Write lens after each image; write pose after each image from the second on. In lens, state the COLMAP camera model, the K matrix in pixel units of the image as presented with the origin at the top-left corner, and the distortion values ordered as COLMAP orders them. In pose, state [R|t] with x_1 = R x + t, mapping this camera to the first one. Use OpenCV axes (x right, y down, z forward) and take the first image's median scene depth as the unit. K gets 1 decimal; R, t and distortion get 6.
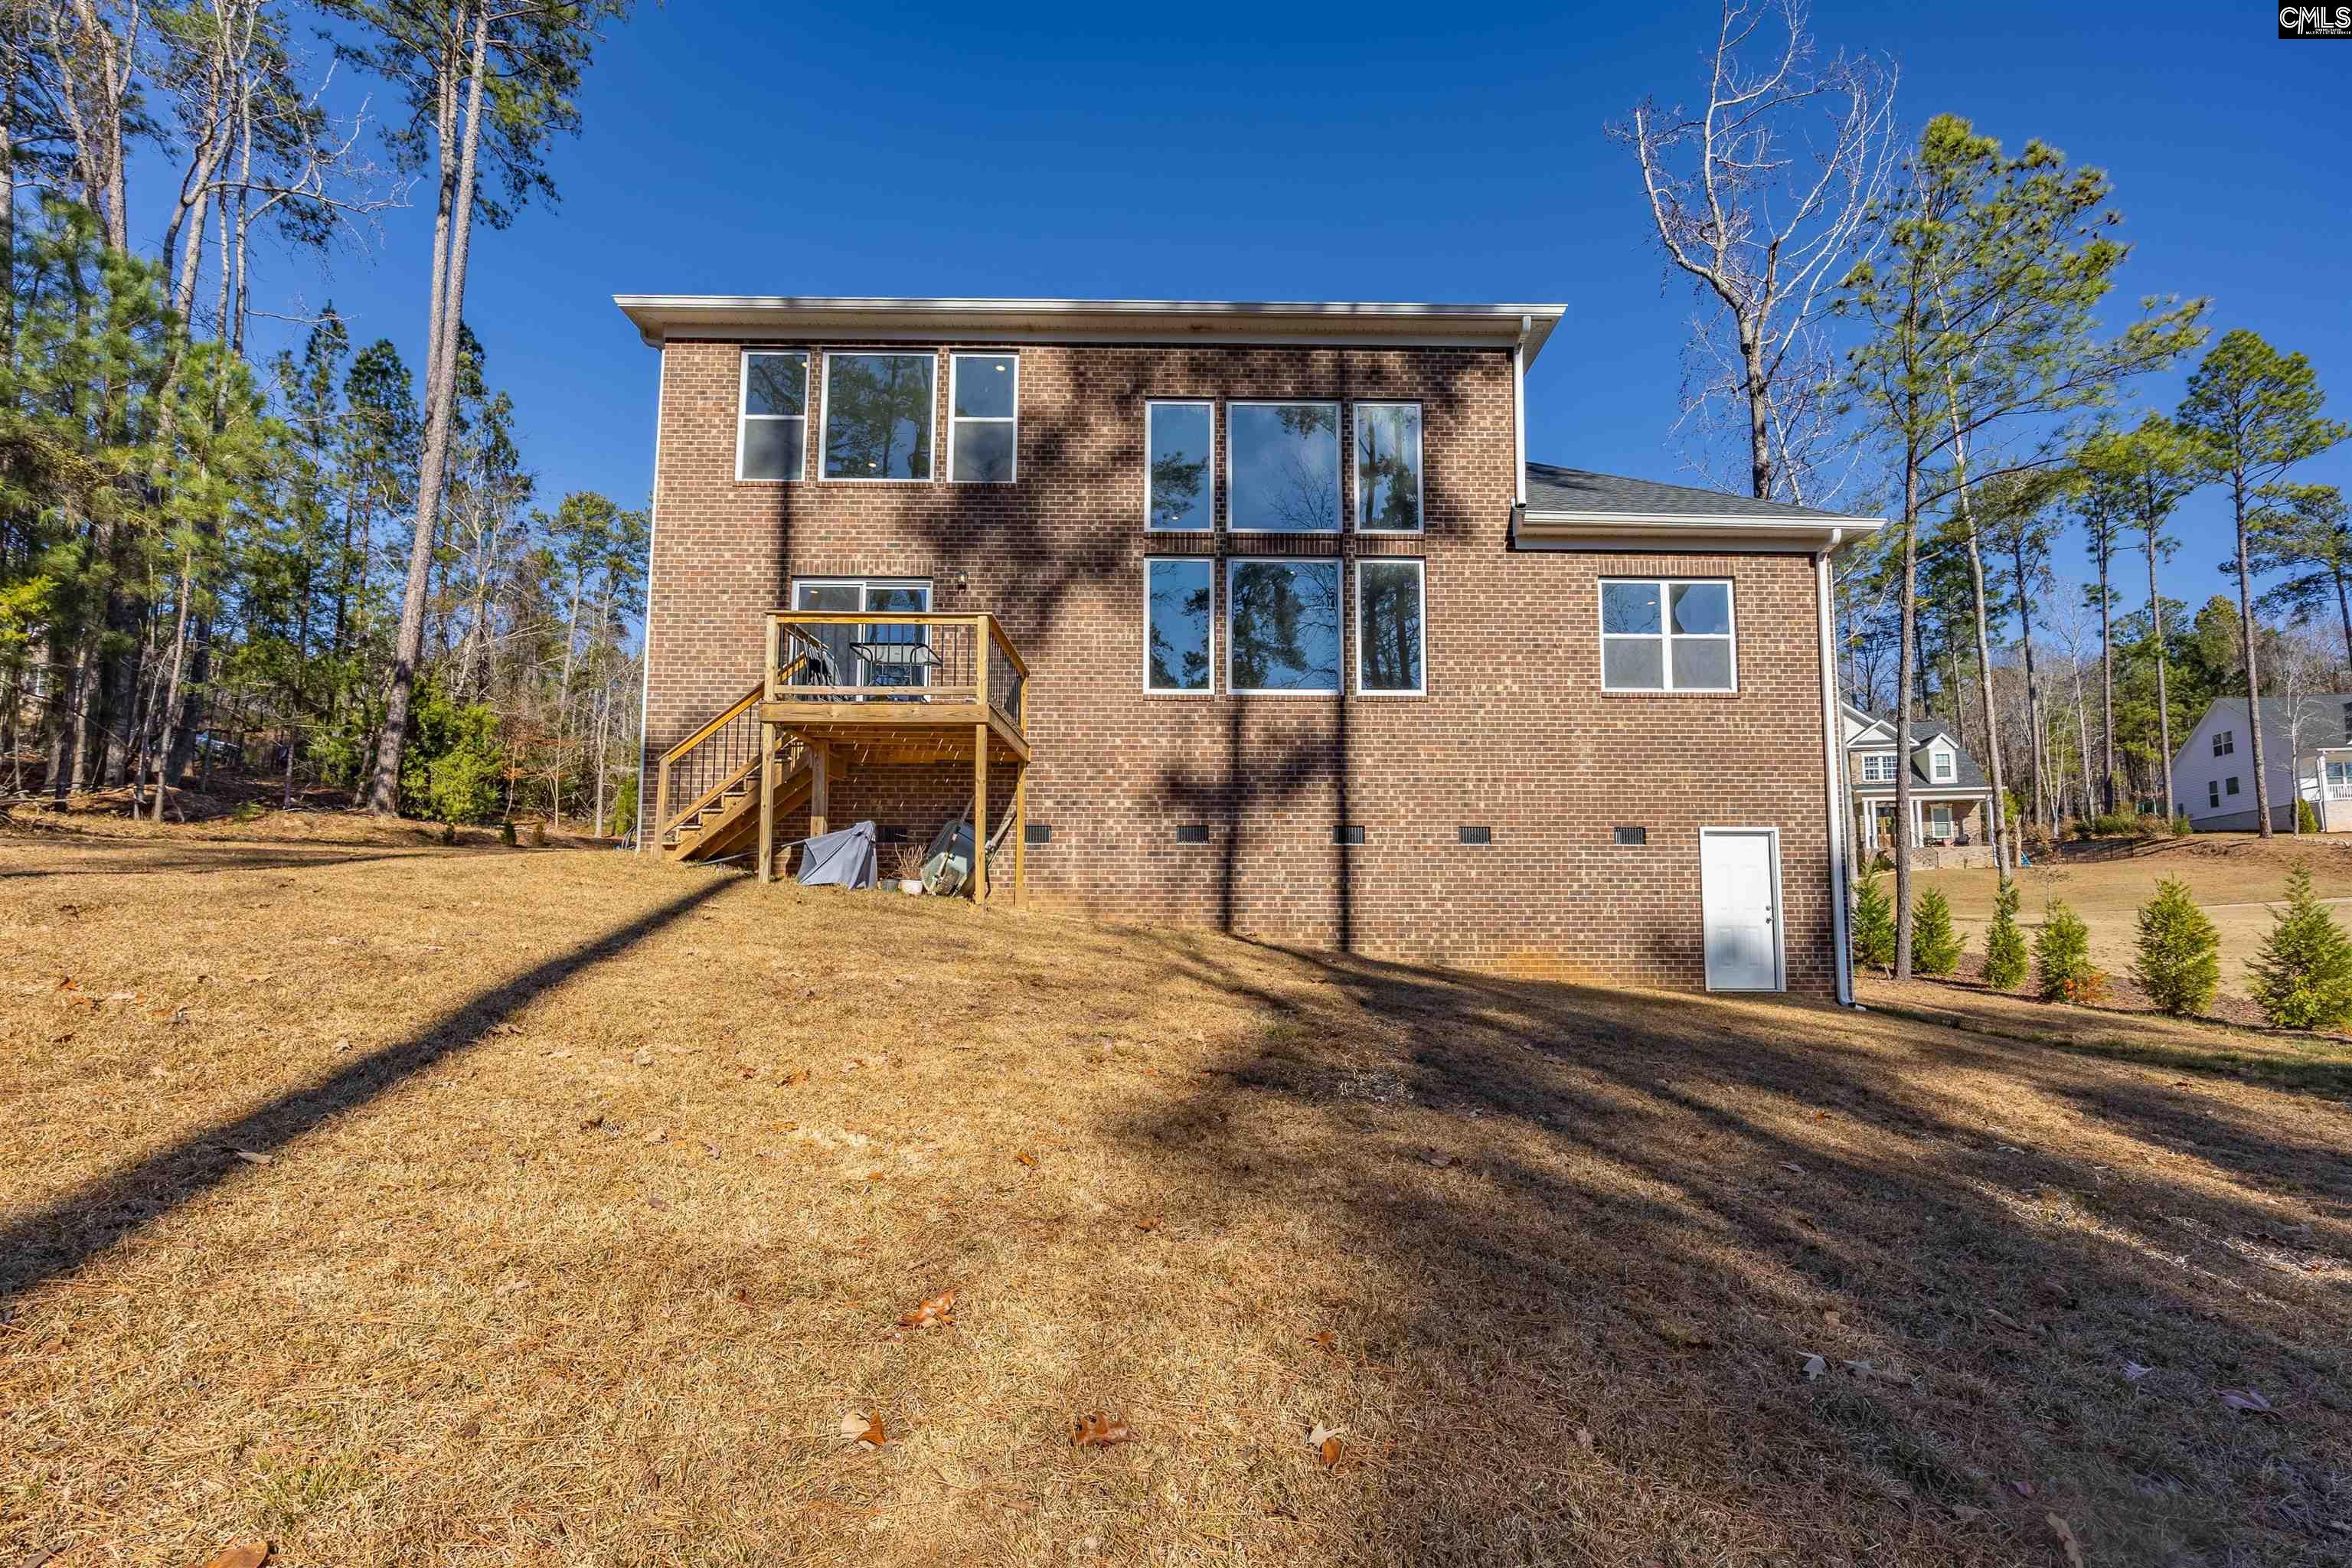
lens RADIAL K [[978.9, 0, 1217.8], [0, 978.9, 840.3], [0, 0, 1]] dist [-0.000196, 0.000096]
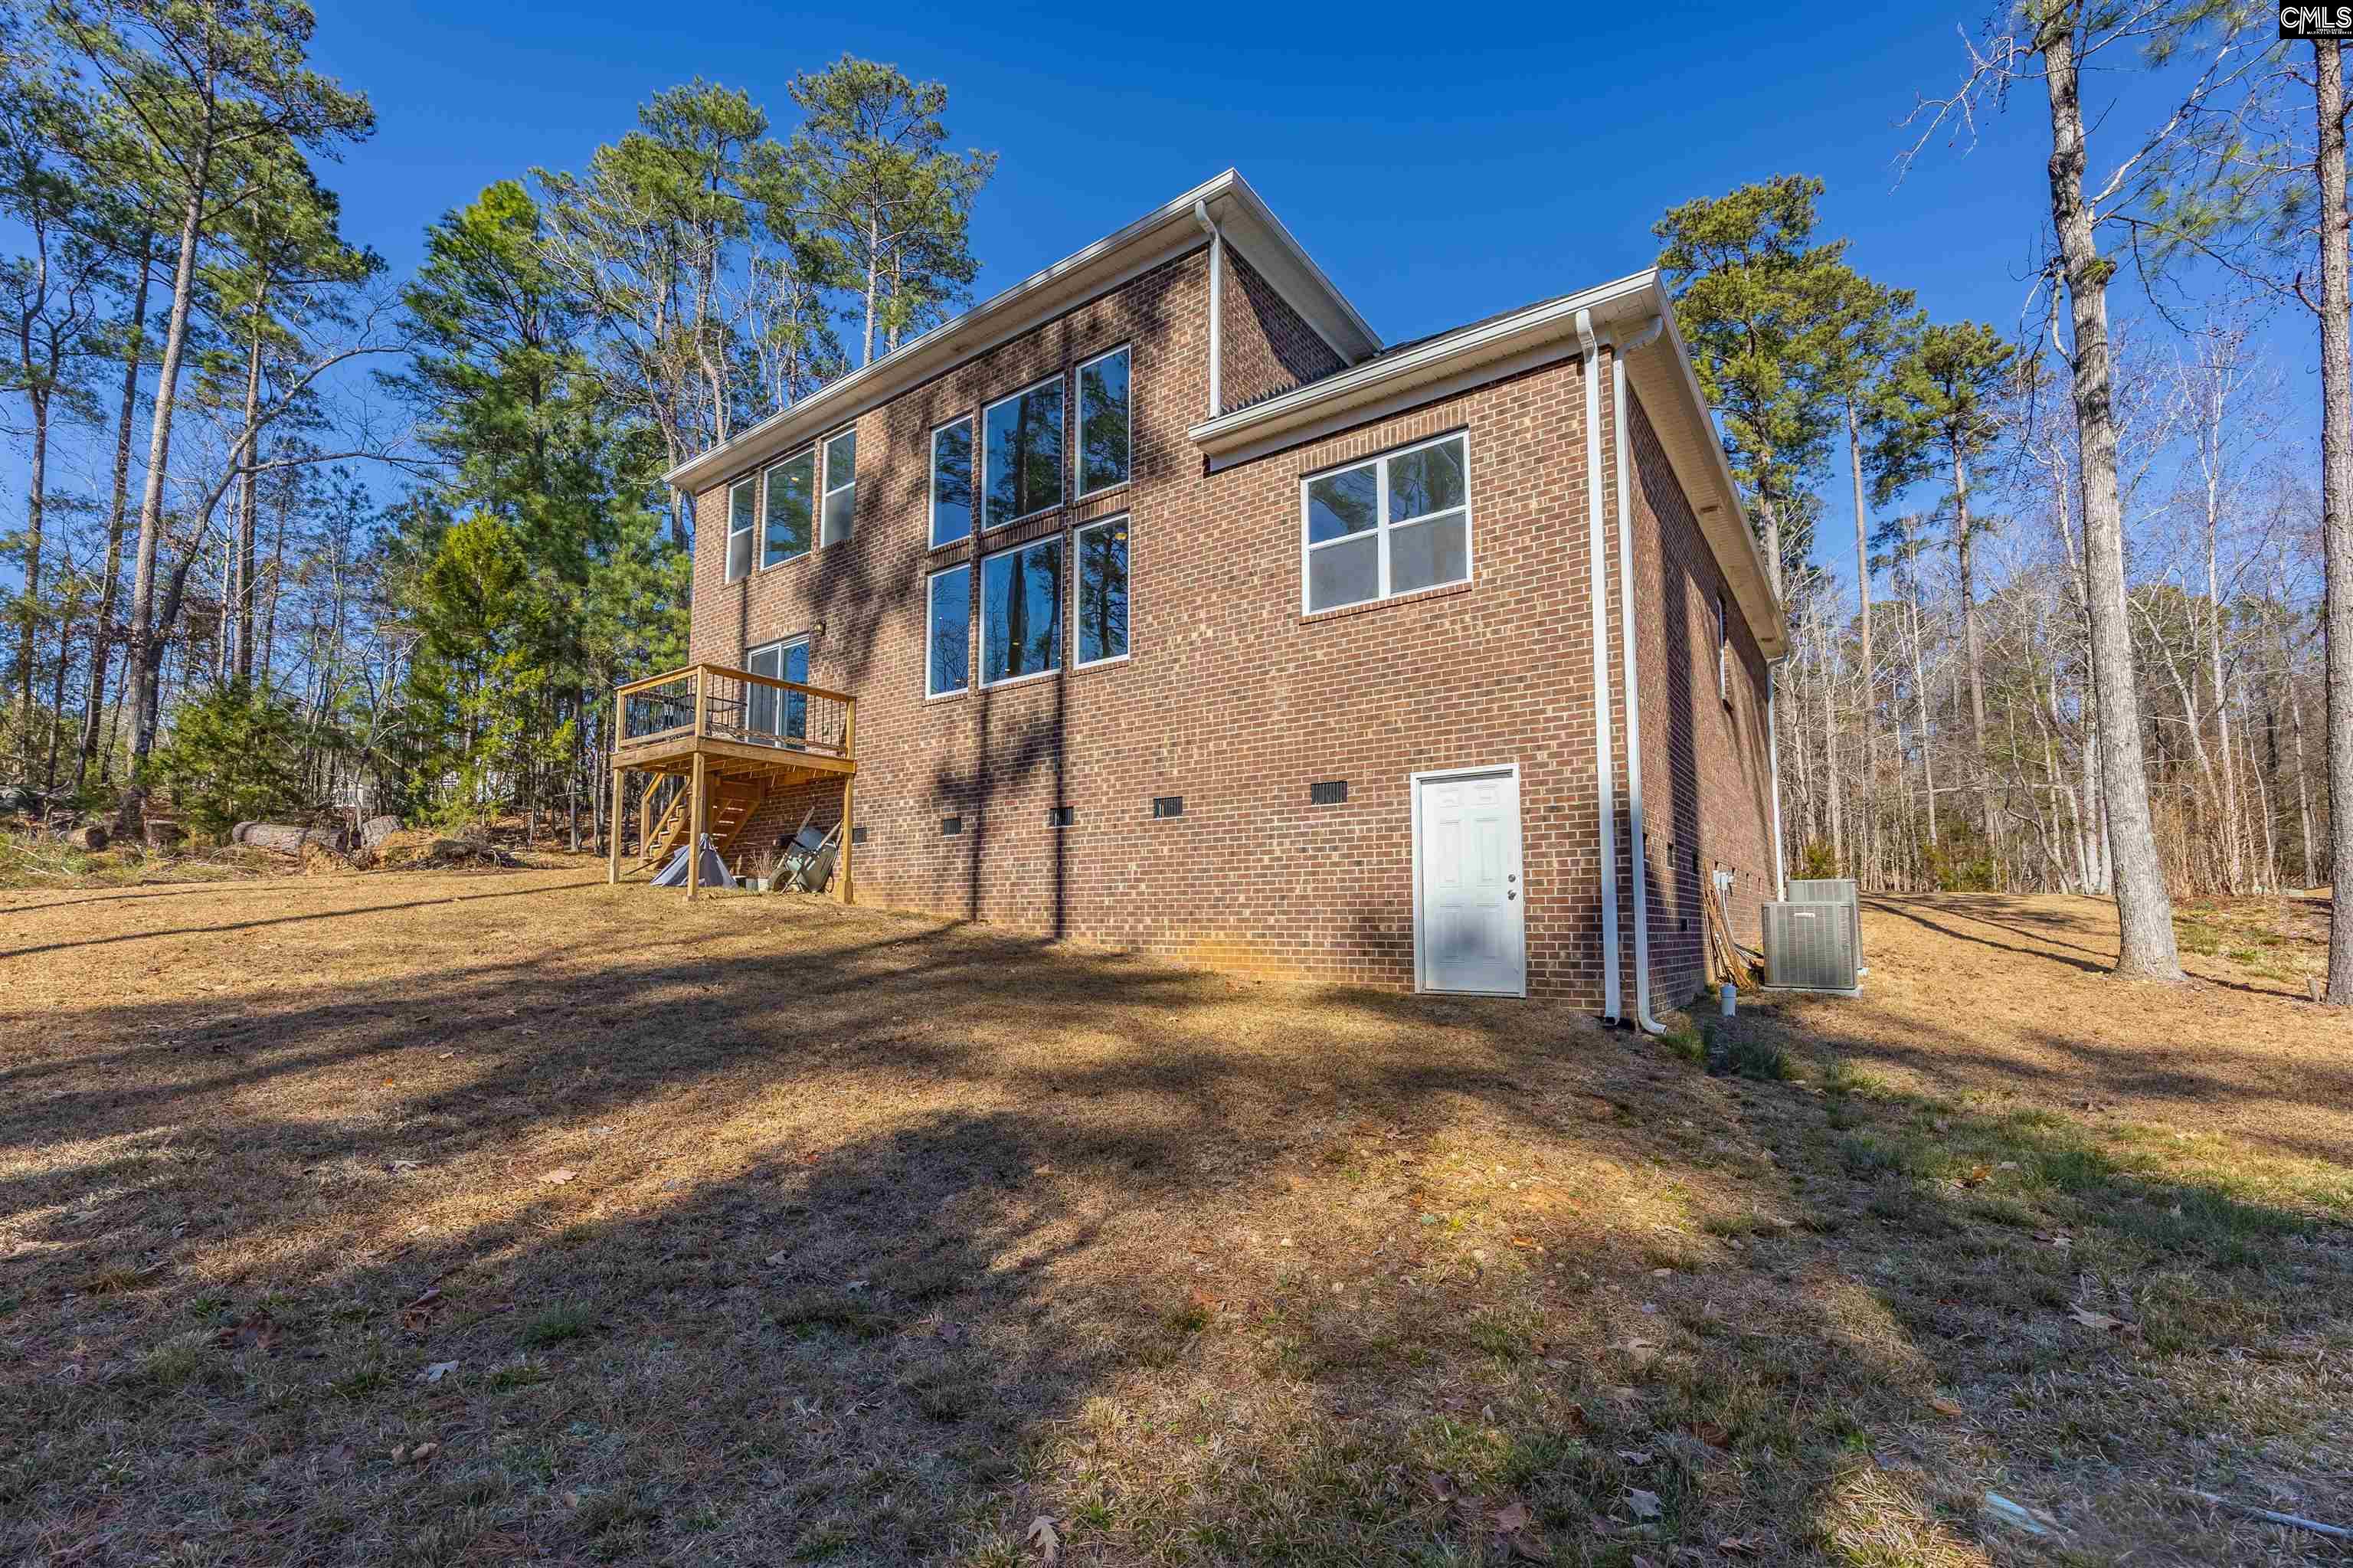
lens RADIAL K [[974.3, 0, 1157.1], [0, 974.3, 838.9], [0, 0, 1]] dist [-0.000712, 0.000001]
pose [[0.799698, -0.057481, -0.597645, 0.761468], [0.056985, 0.998180, -0.019754, 0.039341], [0.597692, -0.018259, 0.801518, 0.278320]]
